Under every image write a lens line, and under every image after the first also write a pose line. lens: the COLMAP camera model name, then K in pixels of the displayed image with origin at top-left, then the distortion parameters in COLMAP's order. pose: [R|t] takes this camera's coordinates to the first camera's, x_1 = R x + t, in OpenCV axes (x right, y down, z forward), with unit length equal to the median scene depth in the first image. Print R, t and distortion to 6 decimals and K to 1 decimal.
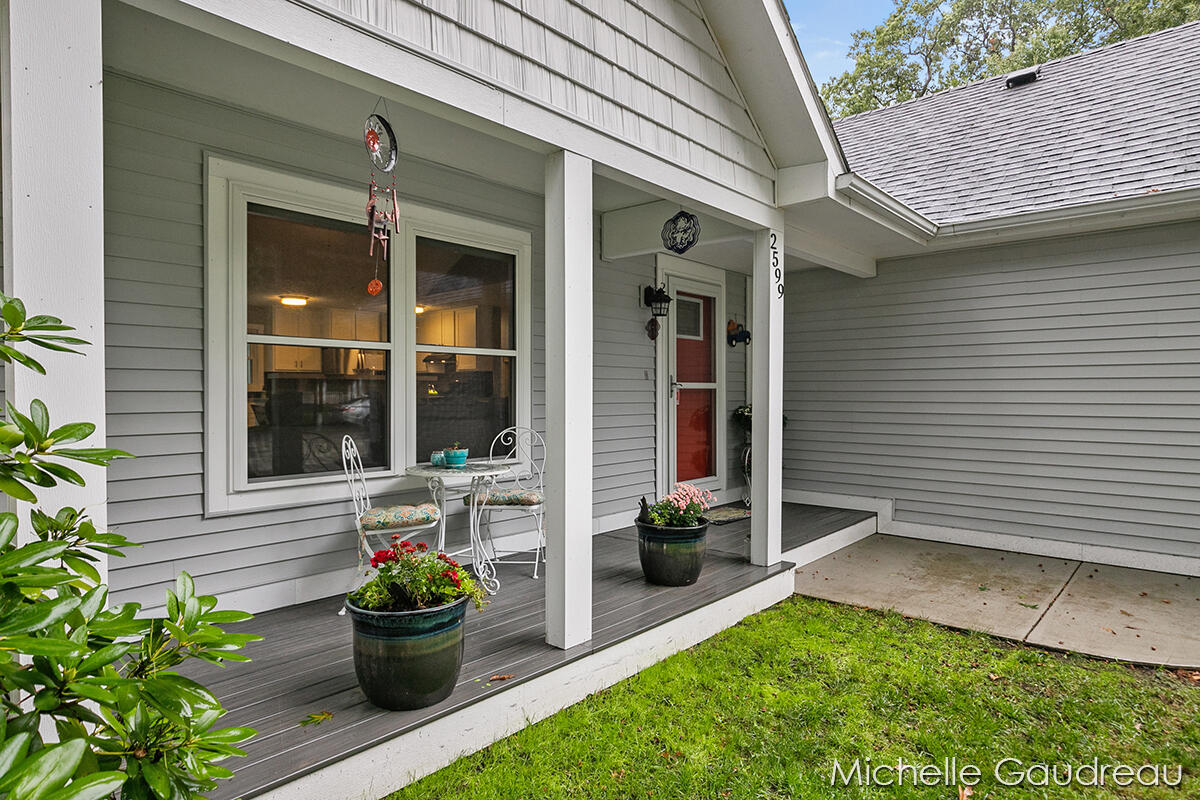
lens RADIAL K [[679.3, 0, 602.3], [0, 679.3, 405.6], [0, 0, 1]] dist [-0.003285, -0.001042]
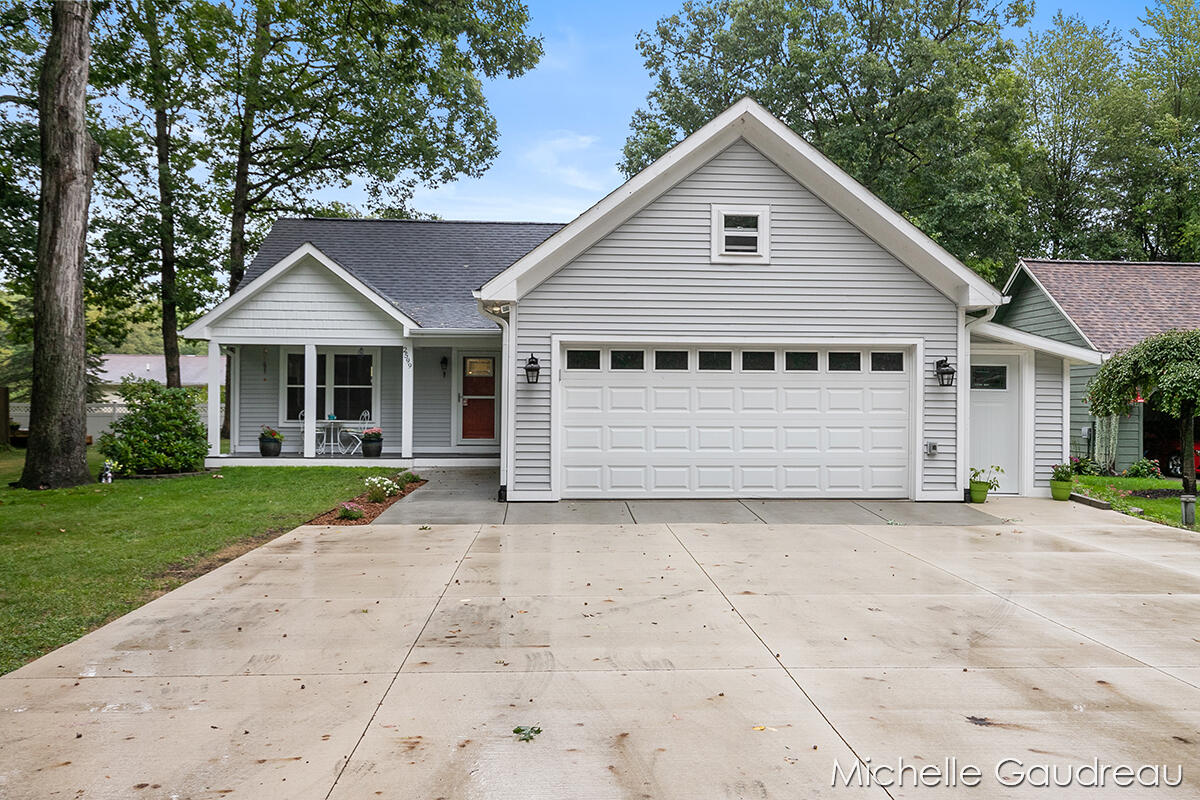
lens RADIAL K [[924.0, 0, 606.1], [0, 924.0, 399.2], [0, 0, 1]] dist [0.006615, -0.006462]
pose [[0.704287, 0.002976, -0.709909, 3.698596], [-0.020698, 0.999652, -0.016342, 0.026330], [0.709614, 0.026203, 0.704103, -1.225135]]
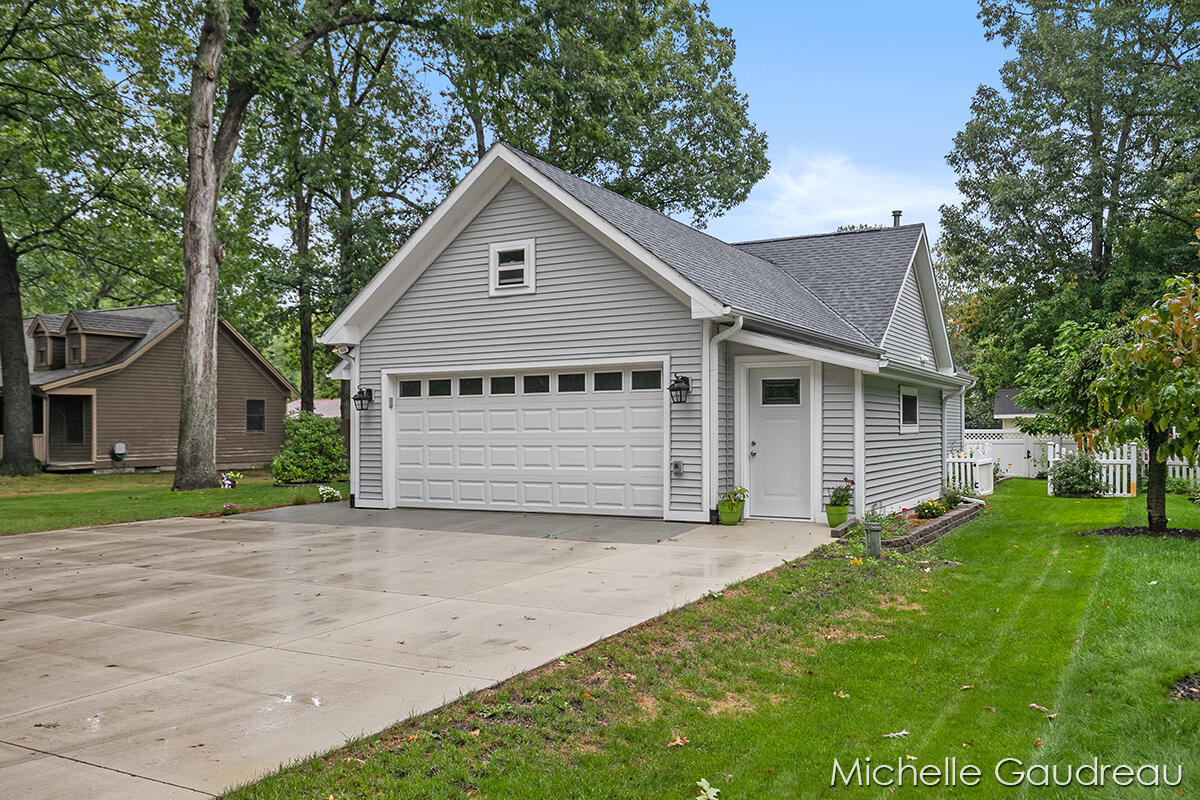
lens RADIAL K [[965.8, 0, 612.1], [0, 965.8, 426.4], [0, 0, 1]] dist [-0.004875, -0.003149]
pose [[0.218373, 0.000445, -0.975865, 5.105805], [-0.008342, 0.999964, -0.001411, -0.004715], [0.975830, 0.008449, 0.218369, 0.582221]]
